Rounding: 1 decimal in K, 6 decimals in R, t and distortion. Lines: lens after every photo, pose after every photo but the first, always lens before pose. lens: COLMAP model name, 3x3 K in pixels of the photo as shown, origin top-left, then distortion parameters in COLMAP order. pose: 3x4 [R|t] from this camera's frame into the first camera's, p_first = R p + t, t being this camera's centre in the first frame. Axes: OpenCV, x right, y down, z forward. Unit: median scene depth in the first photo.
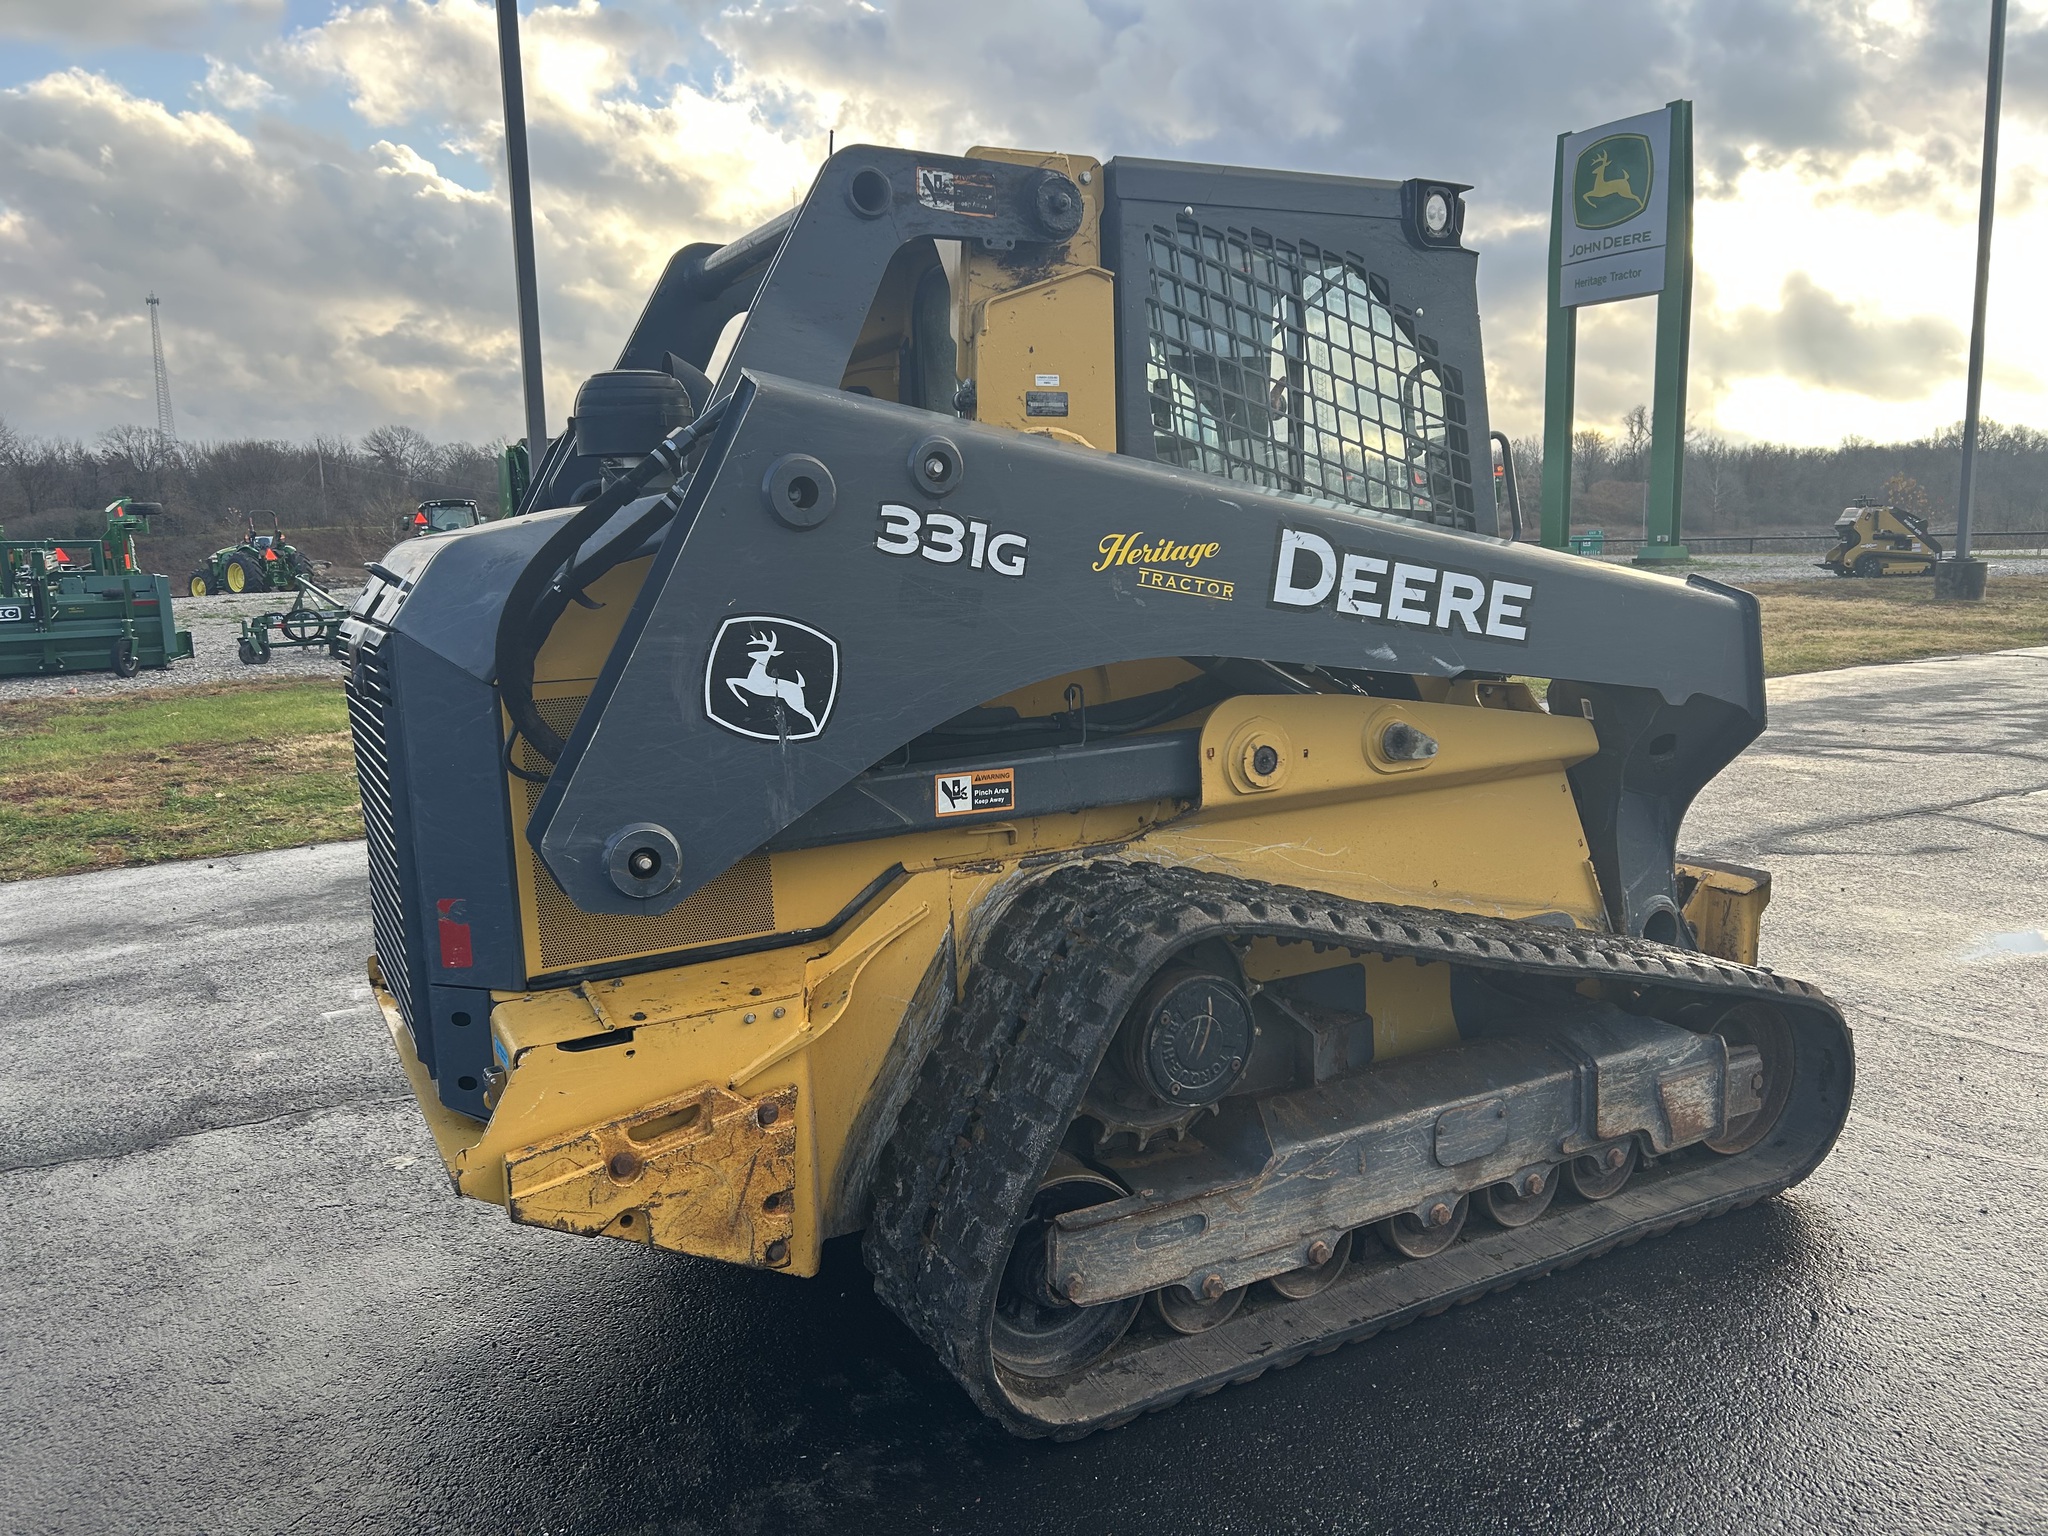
lens RADIAL K [[1536.5, 0, 1029.4], [0, 1536.5, 756.1], [0, 0, 1]] dist [0.082889, -0.100287]
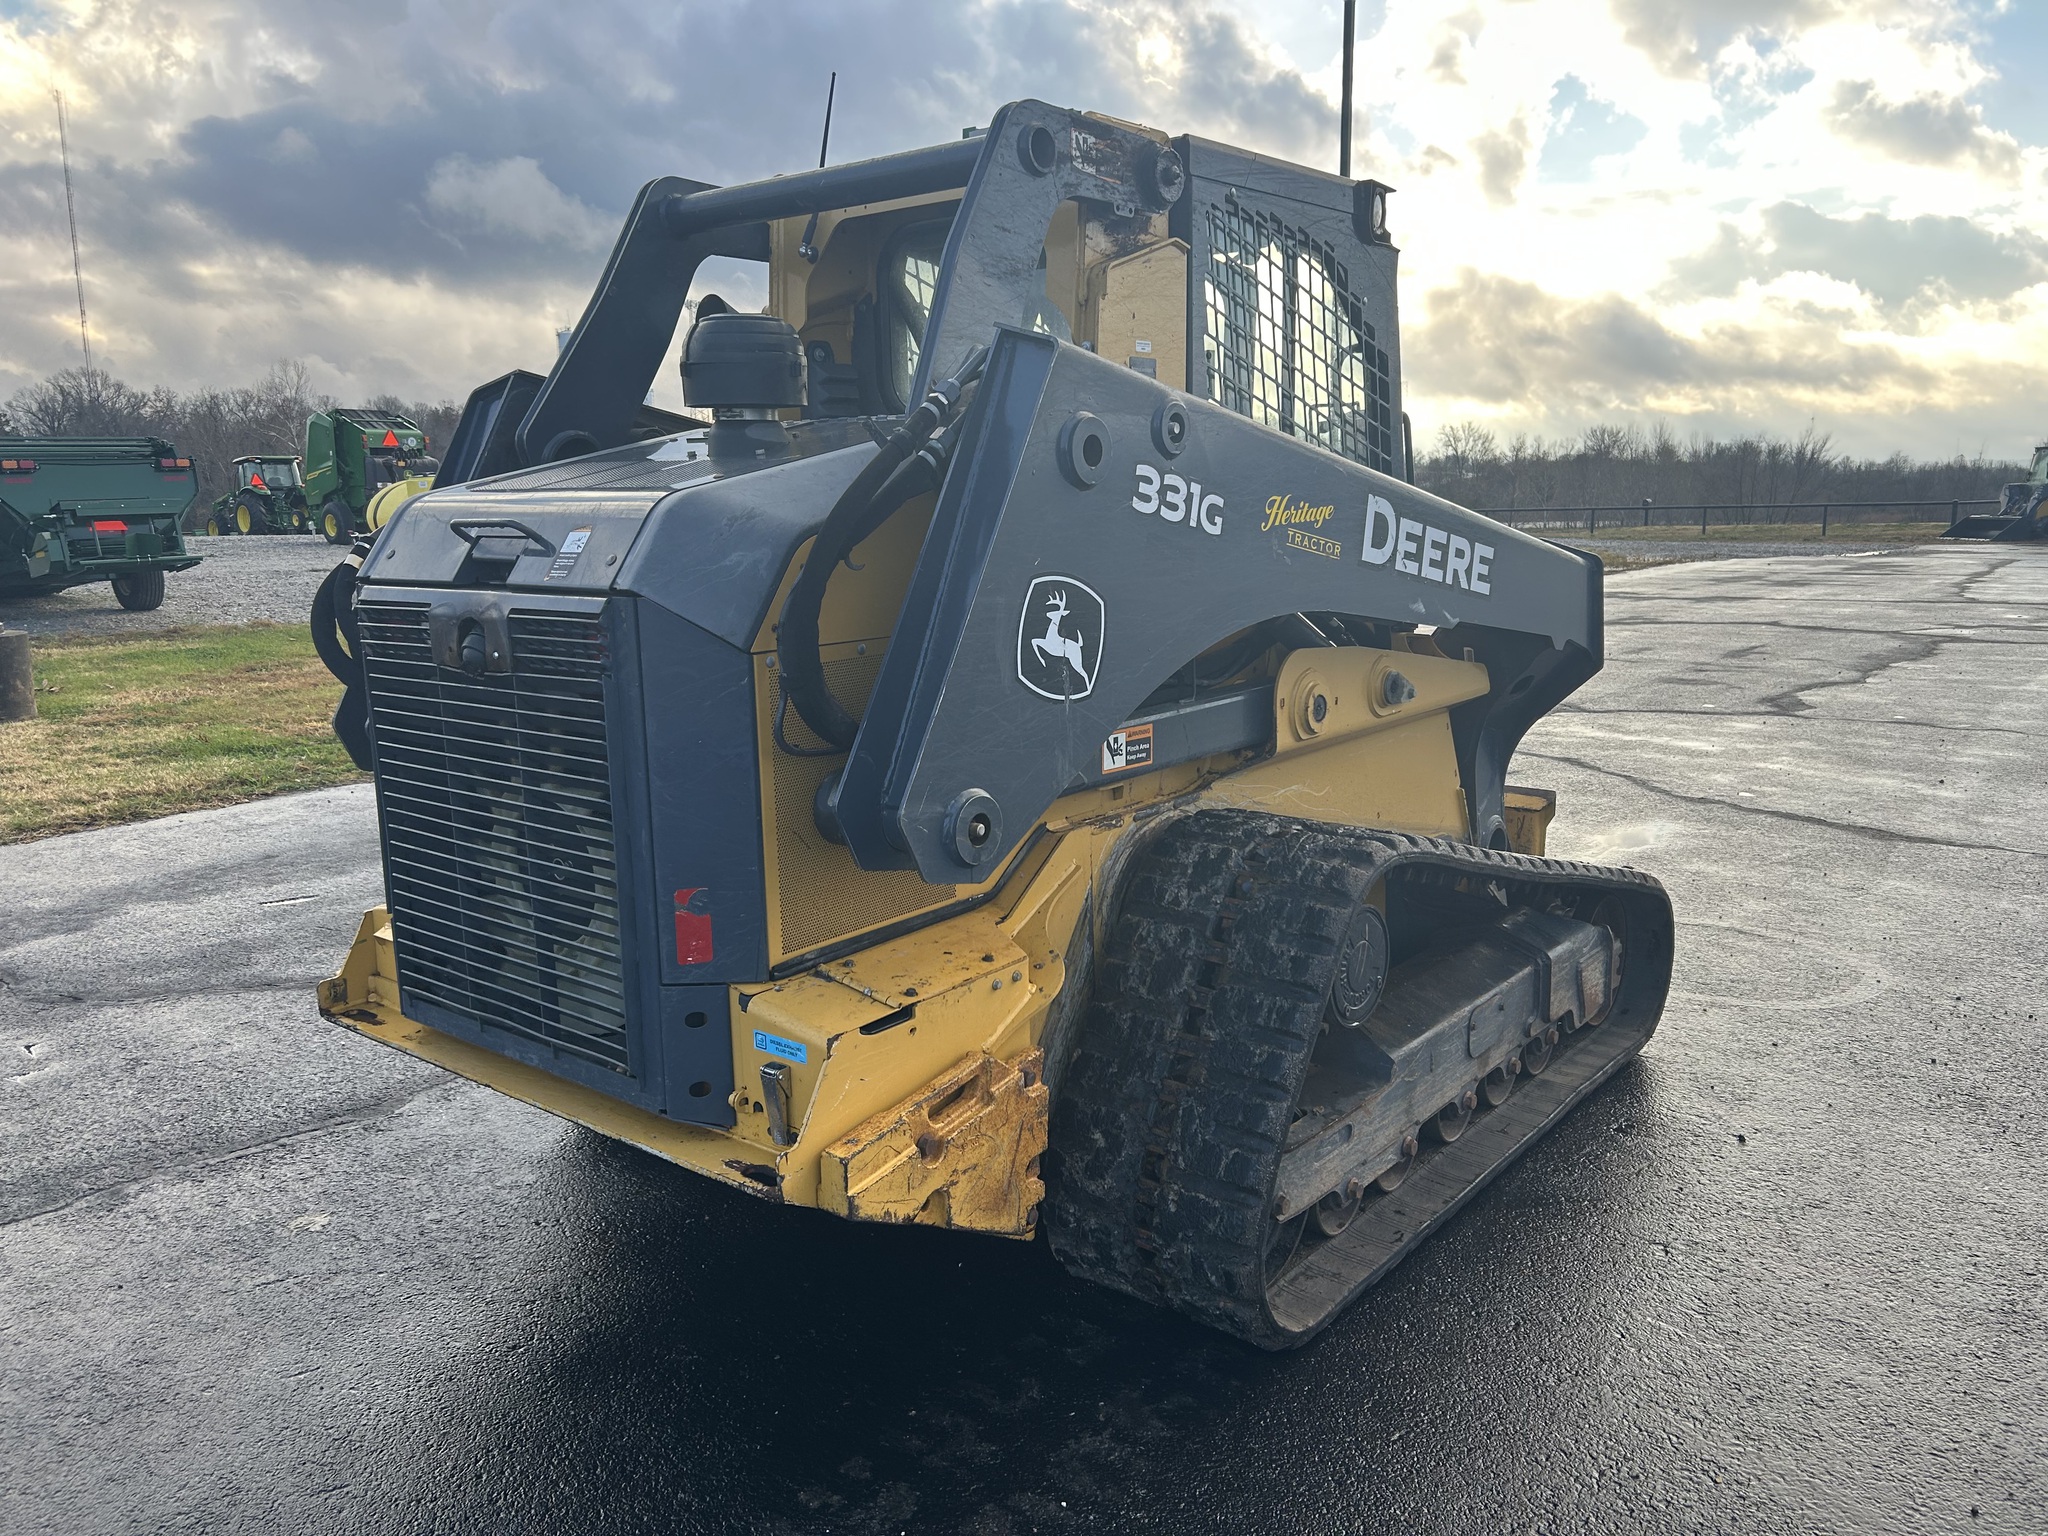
lens RADIAL K [[1536.5, 0, 1029.8], [0, 1536.5, 752.5], [0, 0, 1]] dist [0.082889, -0.100287]
pose [[0.924288, -0.050103, 0.378393, -0.471163], [0.044624, 0.998733, 0.023241, -0.000364], [-0.379078, -0.004596, 0.925353, 0.074657]]
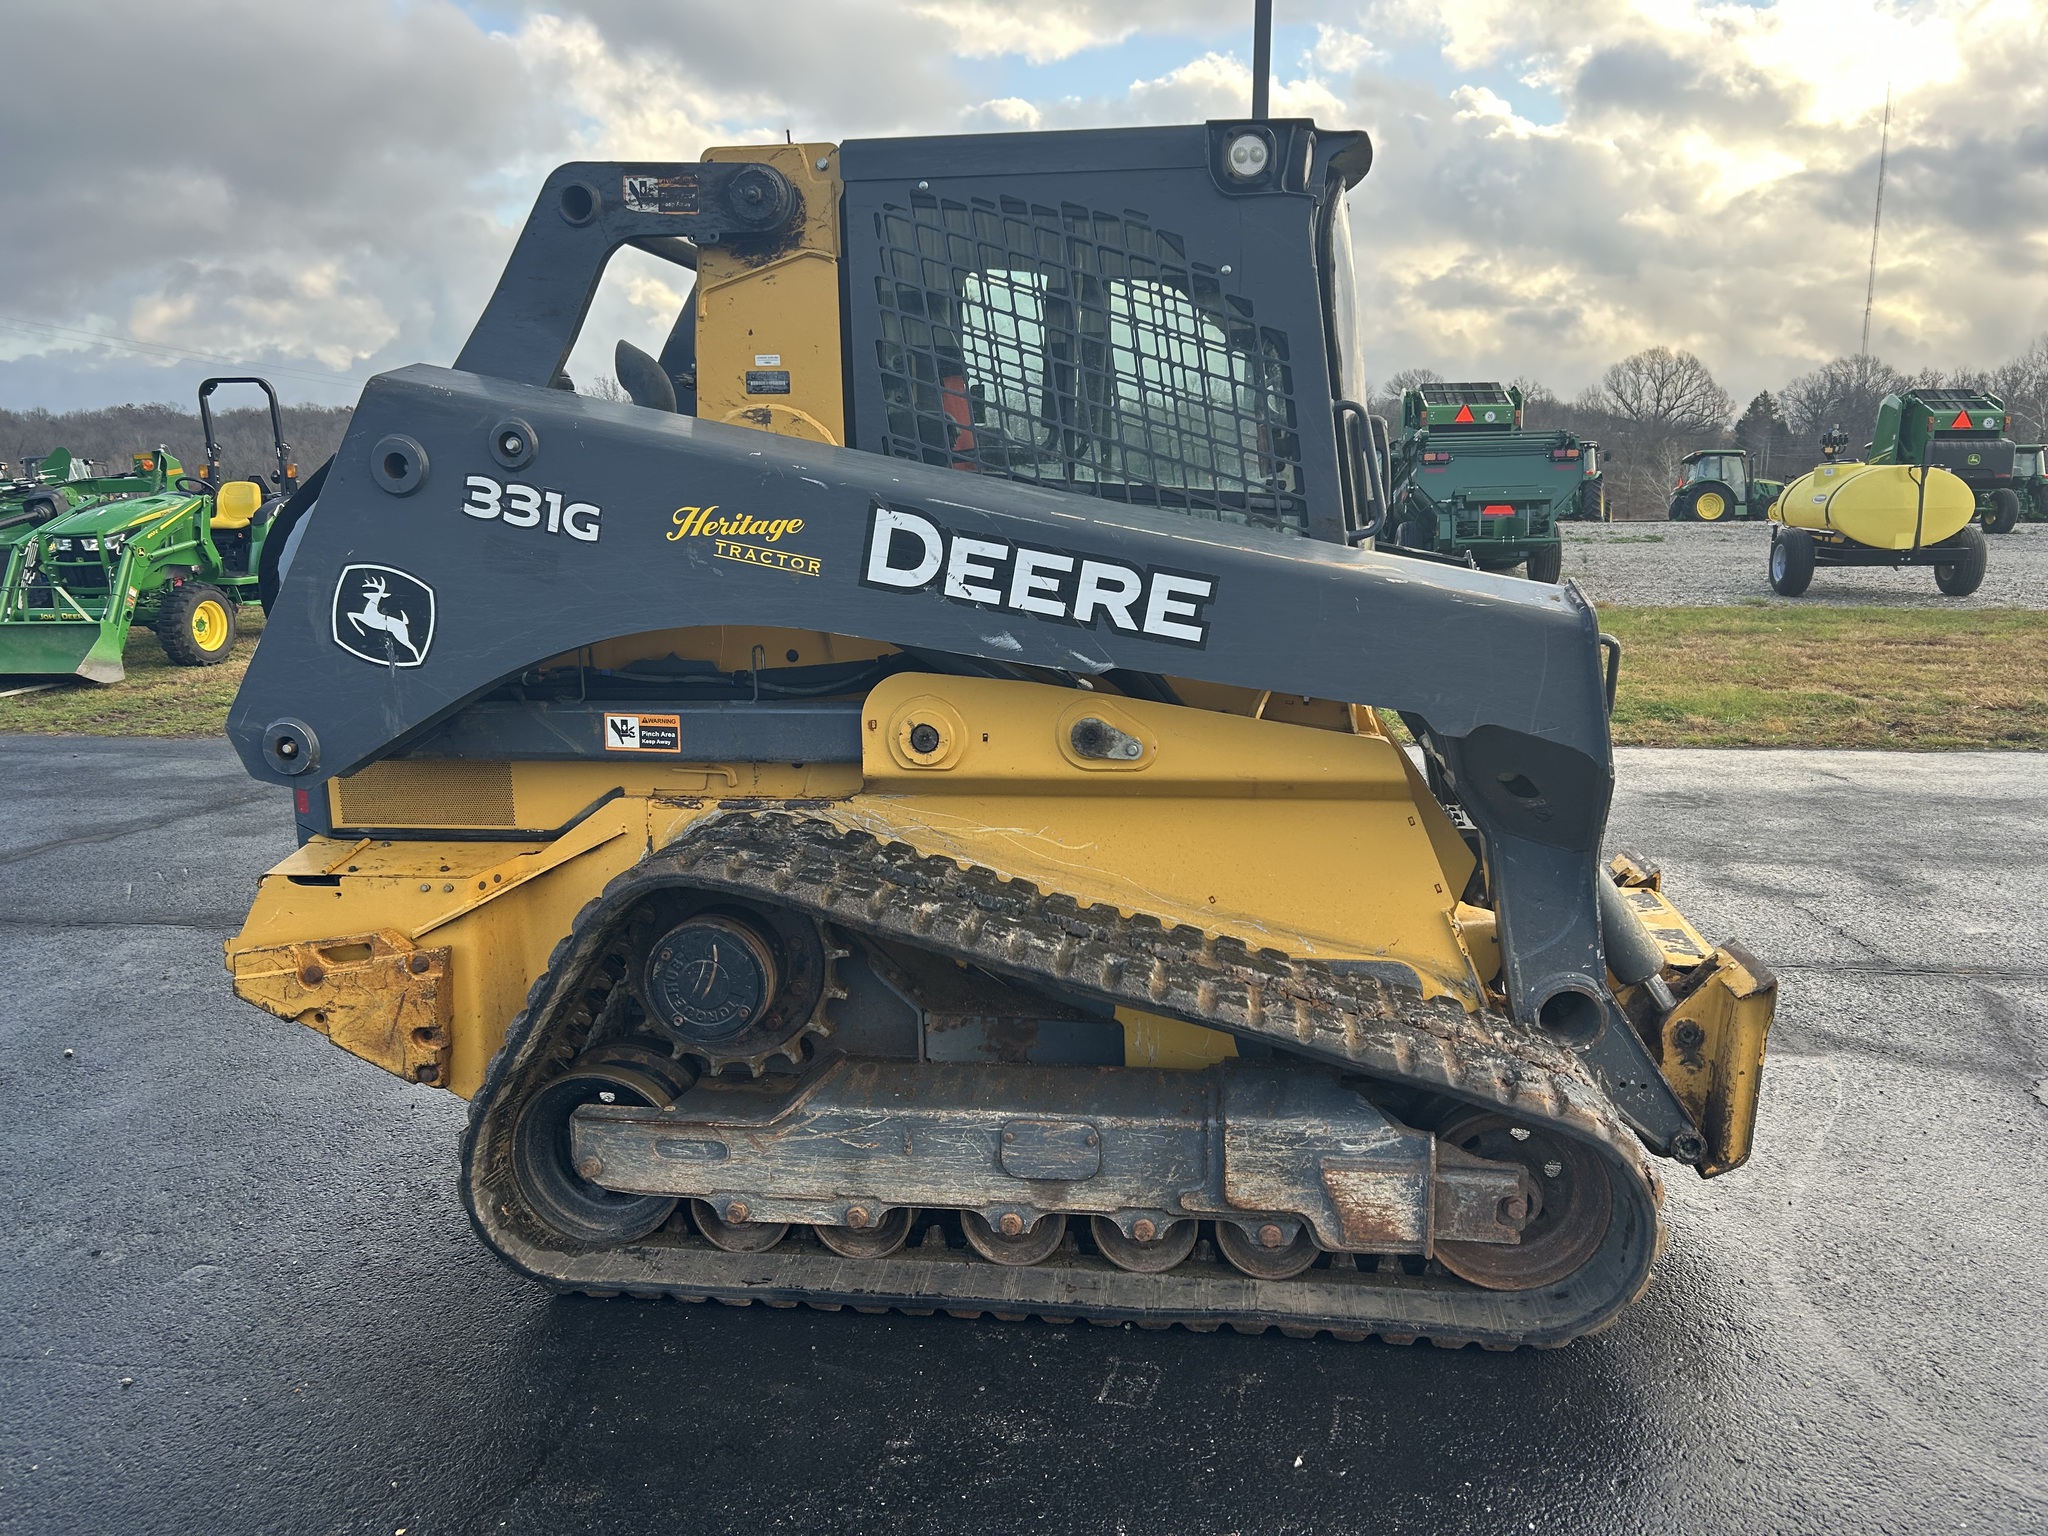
lens RADIAL K [[1536.5, 0, 1024.0], [0, 1536.5, 773.3], [0, 0, 1]] dist [0.082889, -0.100287]
pose [[0.810416, 0.130923, -0.571038, 0.822682], [-0.104627, 0.991384, 0.078810, -0.063903], [0.576436, -0.004123, 0.817132, 0.227190]]
